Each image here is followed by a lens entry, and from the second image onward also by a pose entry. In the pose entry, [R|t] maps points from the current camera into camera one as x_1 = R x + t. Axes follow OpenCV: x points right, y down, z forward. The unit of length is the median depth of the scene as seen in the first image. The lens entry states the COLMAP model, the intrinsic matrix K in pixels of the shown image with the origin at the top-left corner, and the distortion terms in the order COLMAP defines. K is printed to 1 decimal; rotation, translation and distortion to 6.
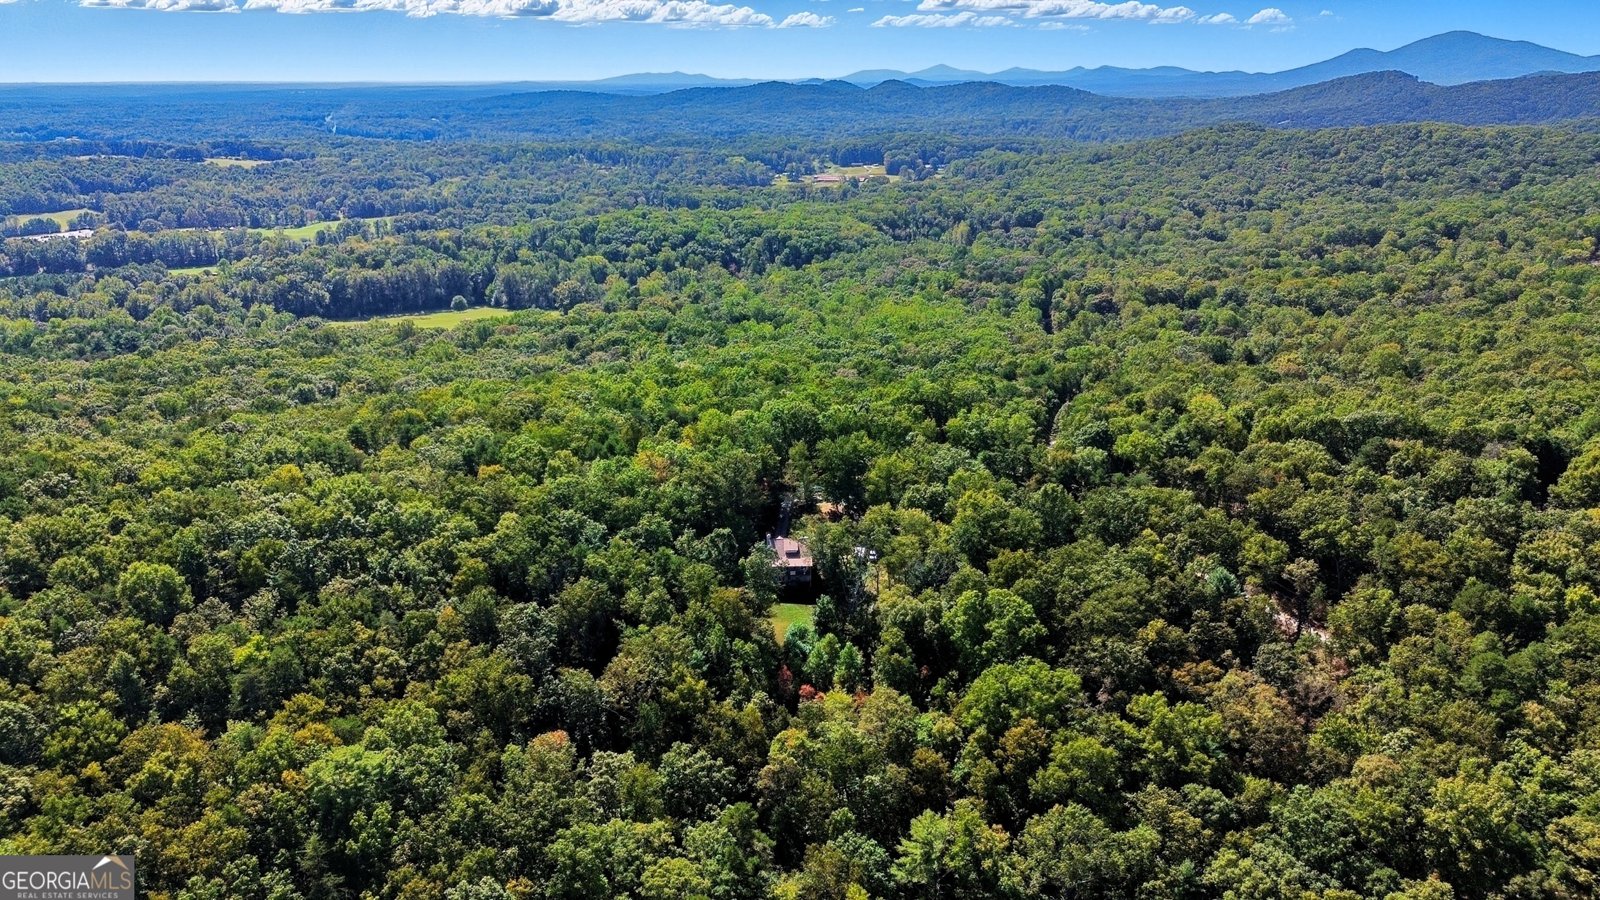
lens RADIAL K [[1165.7, 0, 798.9], [0, 1165.7, 450.6], [0, 0, 1]] dist [0.029135, -0.019843]
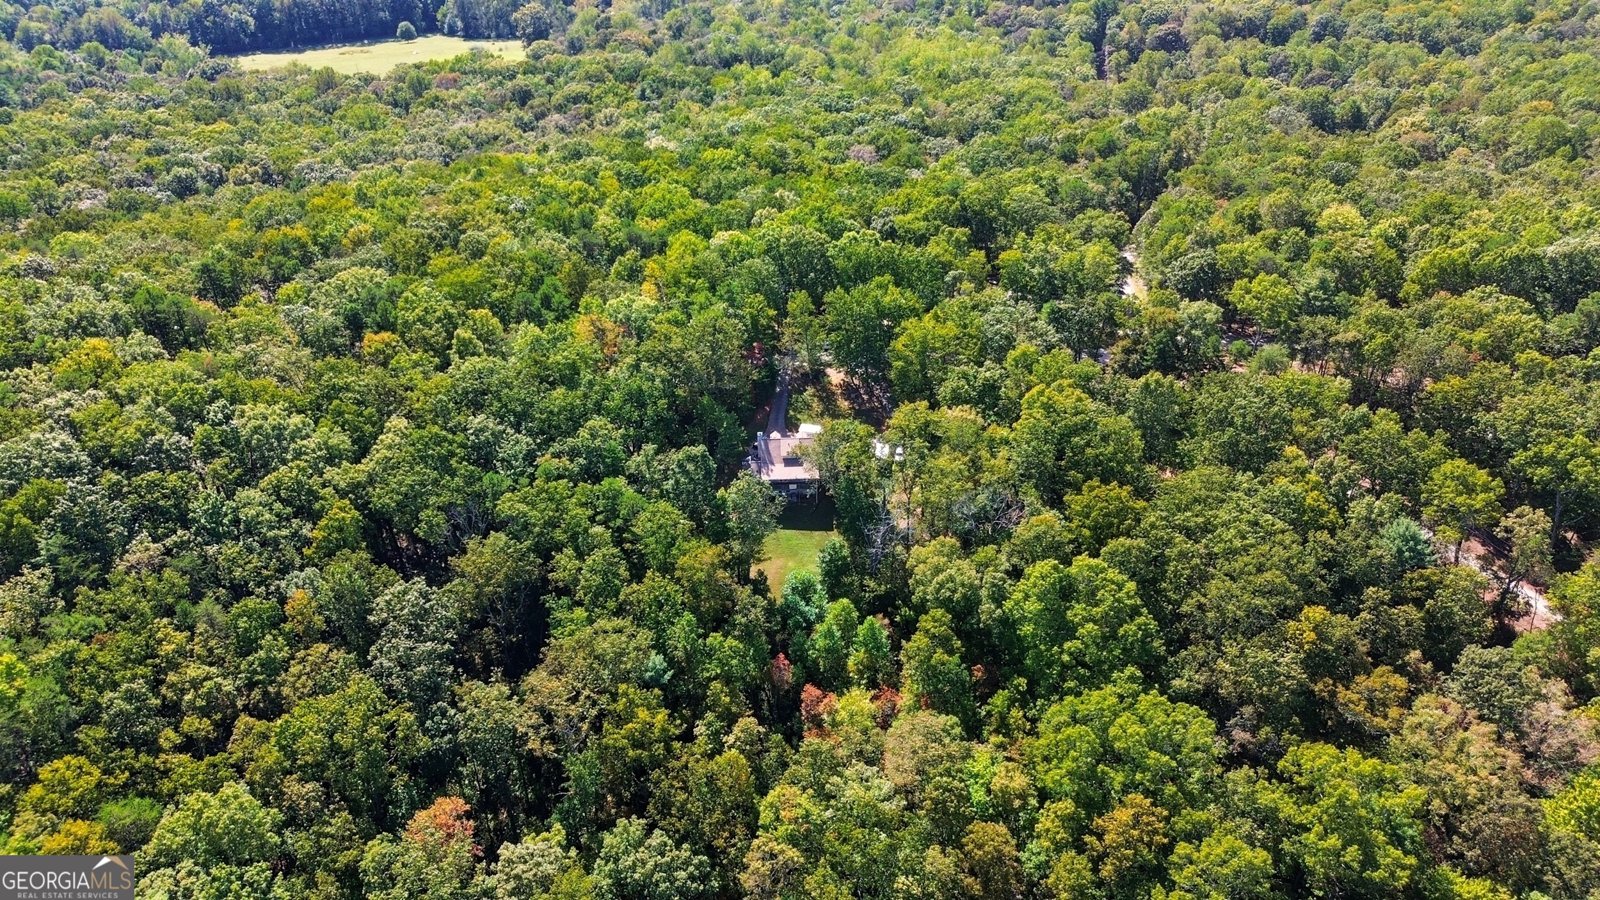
lens RADIAL K [[1165.7, 0, 801.7], [0, 1165.7, 456.9], [0, 0, 1]] dist [0.029135, -0.019843]
pose [[0.999986, -0.004322, -0.003132, 0.002789], [0.004951, 0.970309, 0.241820, -0.095843], [0.001994, -0.241832, 0.970316, 0.295613]]
